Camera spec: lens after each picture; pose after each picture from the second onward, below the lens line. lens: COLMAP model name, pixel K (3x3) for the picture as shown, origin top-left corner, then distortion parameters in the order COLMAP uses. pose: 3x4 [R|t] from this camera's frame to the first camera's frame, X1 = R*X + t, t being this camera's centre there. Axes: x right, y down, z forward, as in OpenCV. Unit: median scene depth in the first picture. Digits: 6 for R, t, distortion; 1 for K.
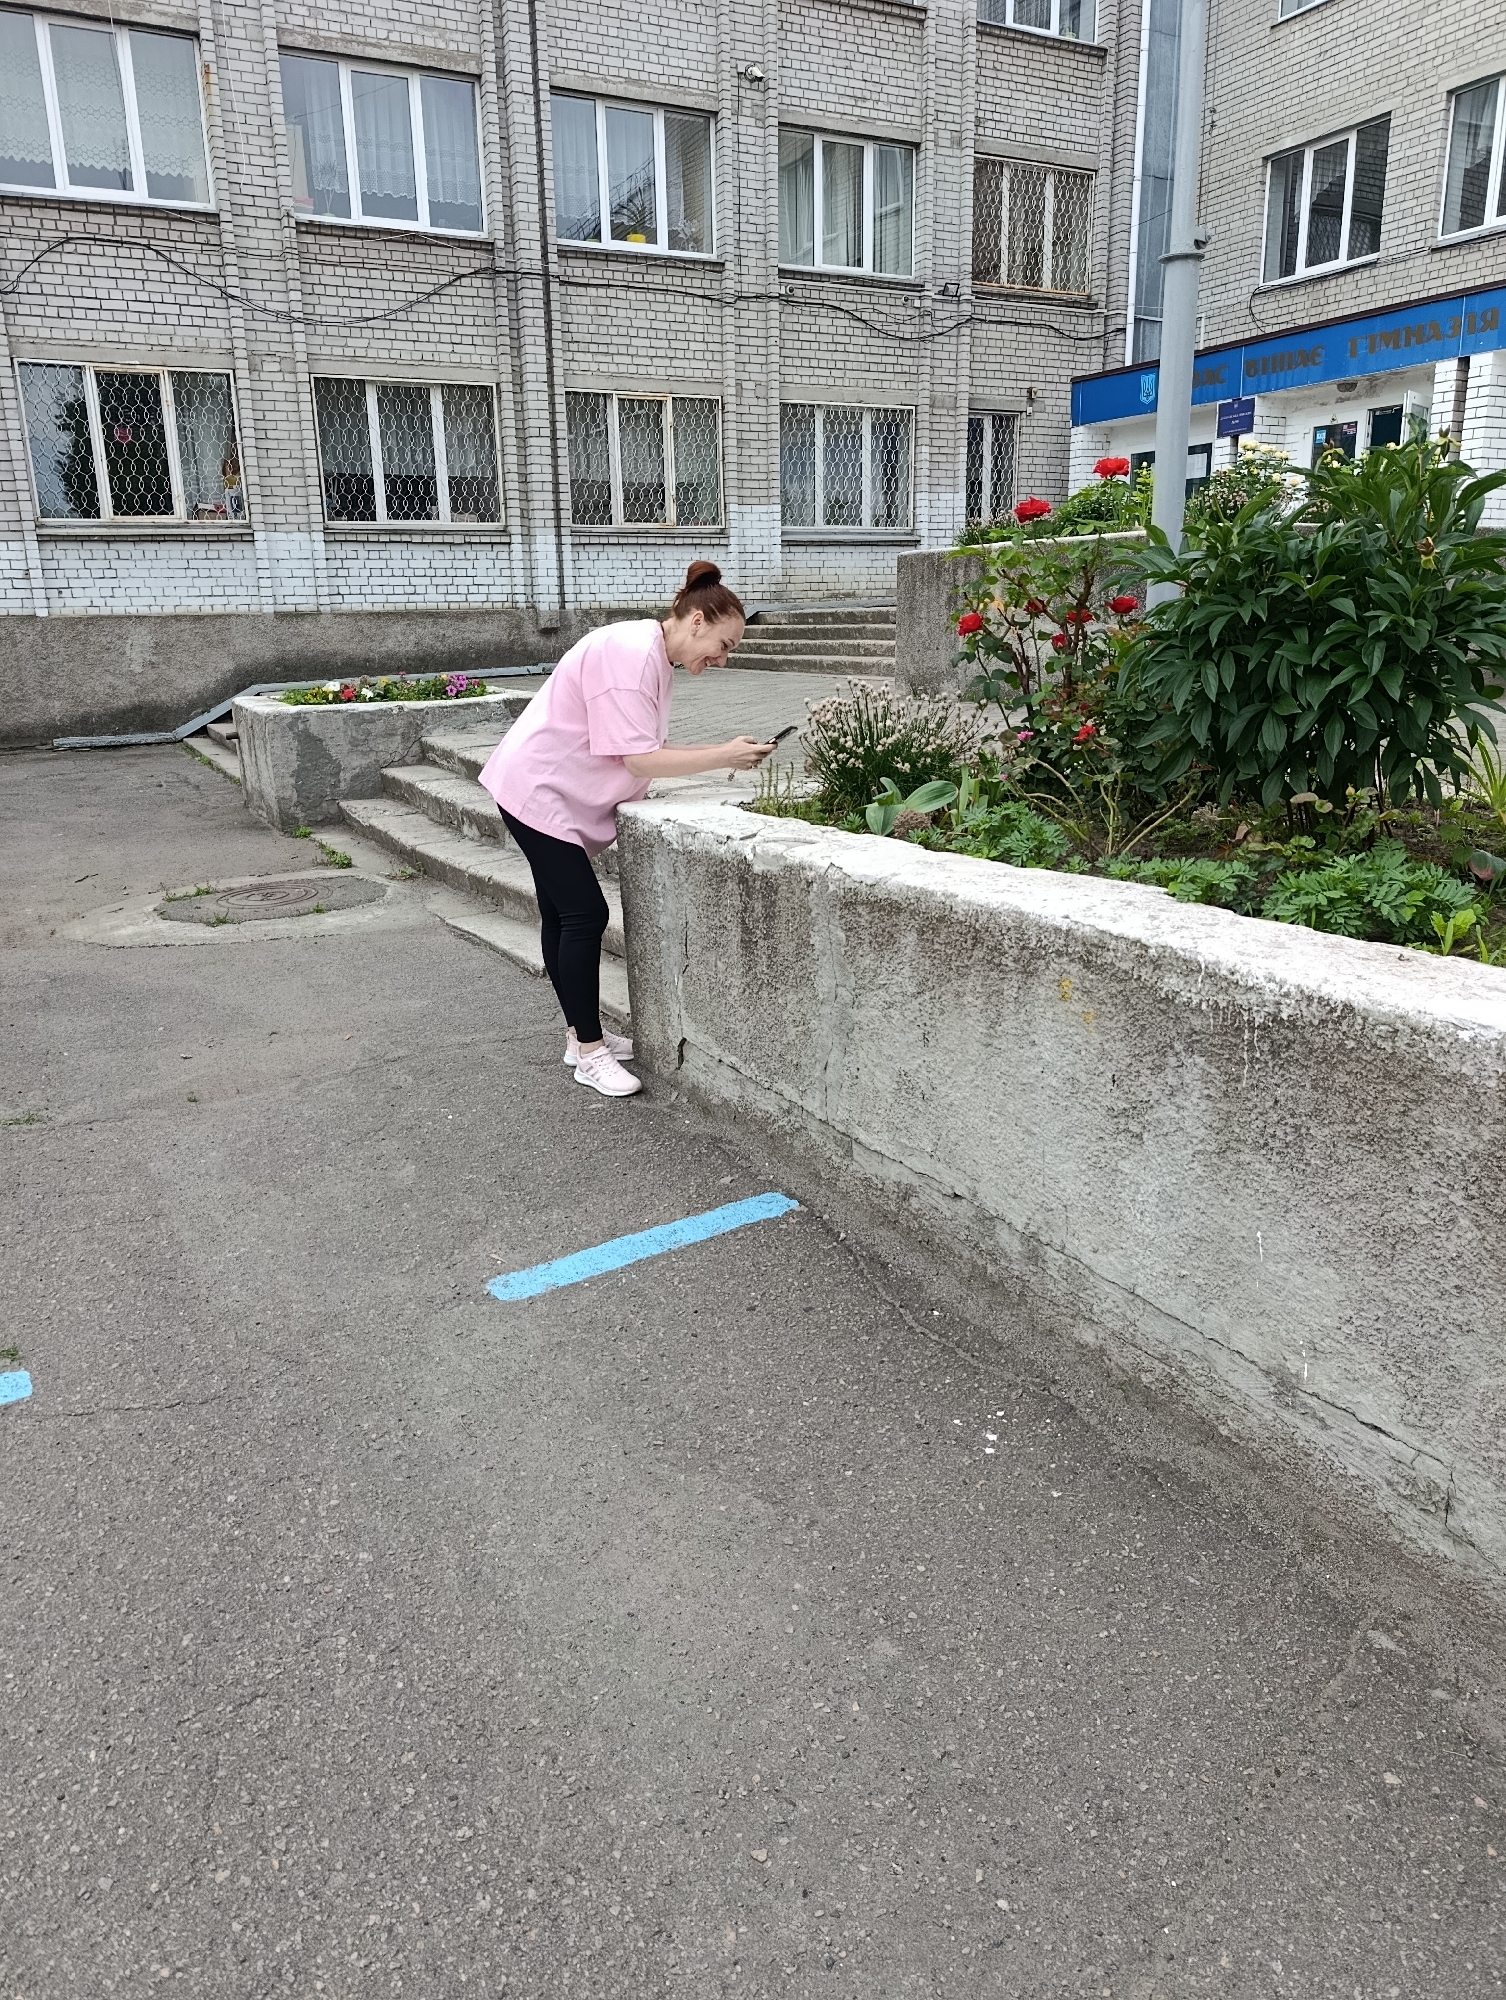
lens RADIAL K [[1368.4, 0, 770.2], [0, 1368.4, 986.6], [0, 0, 1]] dist [0.032320, -0.050446]
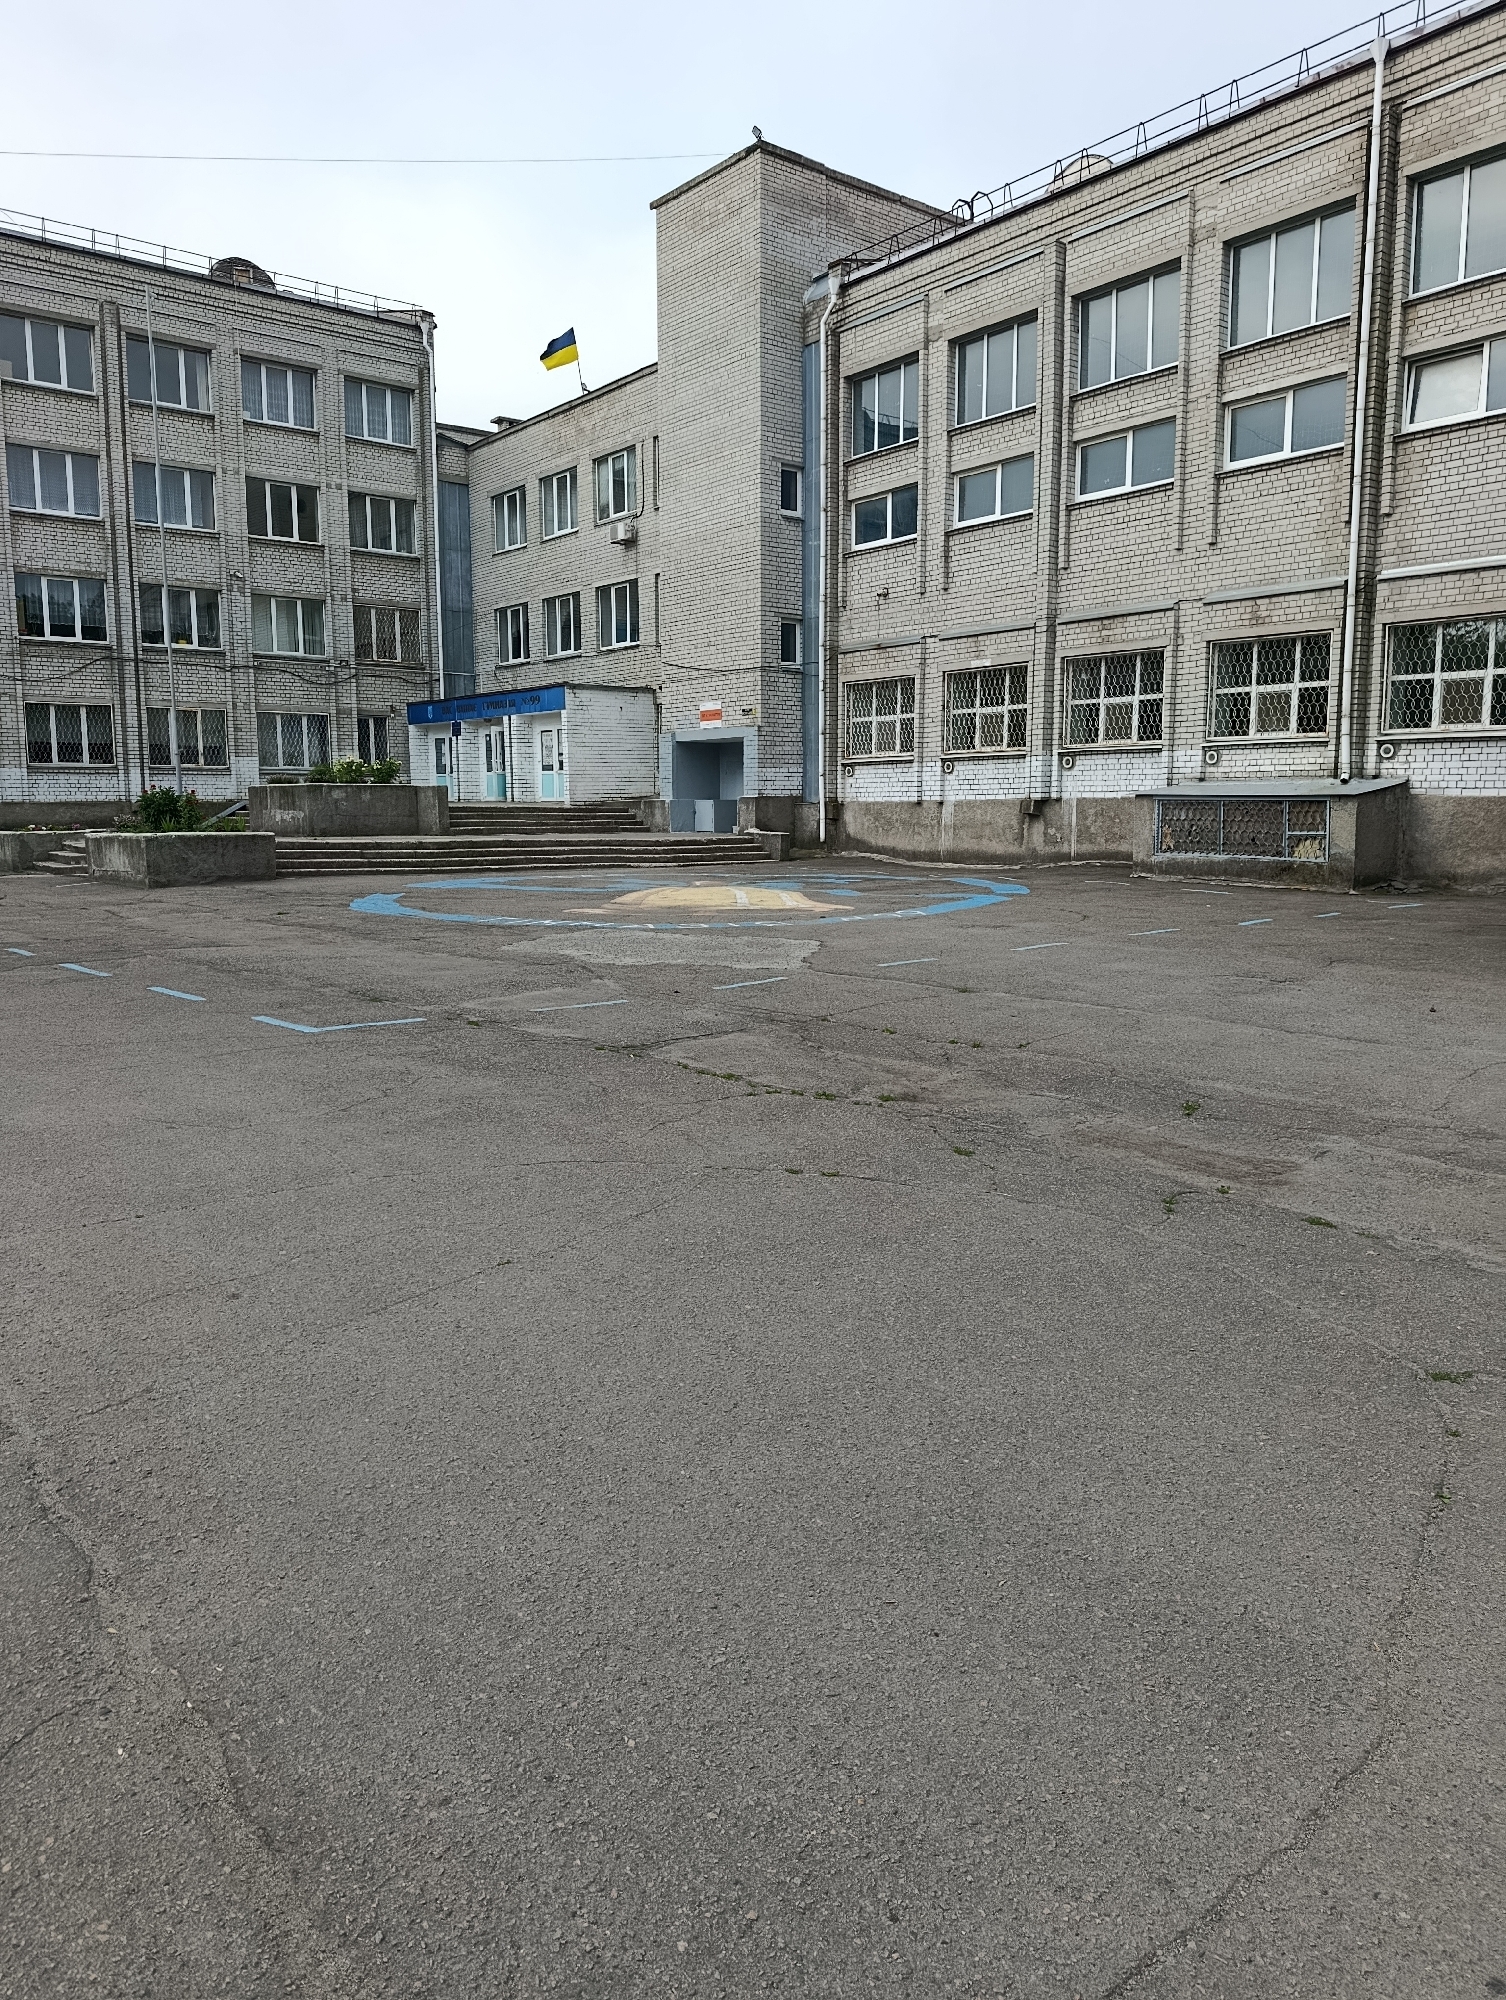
lens RADIAL K [[1368.4, 0, 747.1], [0, 1368.4, 1009.7], [0, 0, 1]] dist [0.032320, -0.050446]
pose [[0.981876, -0.008896, 0.189318, 0.386343], [0.031850, 0.992437, -0.118552, 0.352698], [-0.186831, 0.122433, 0.974733, -1.312848]]
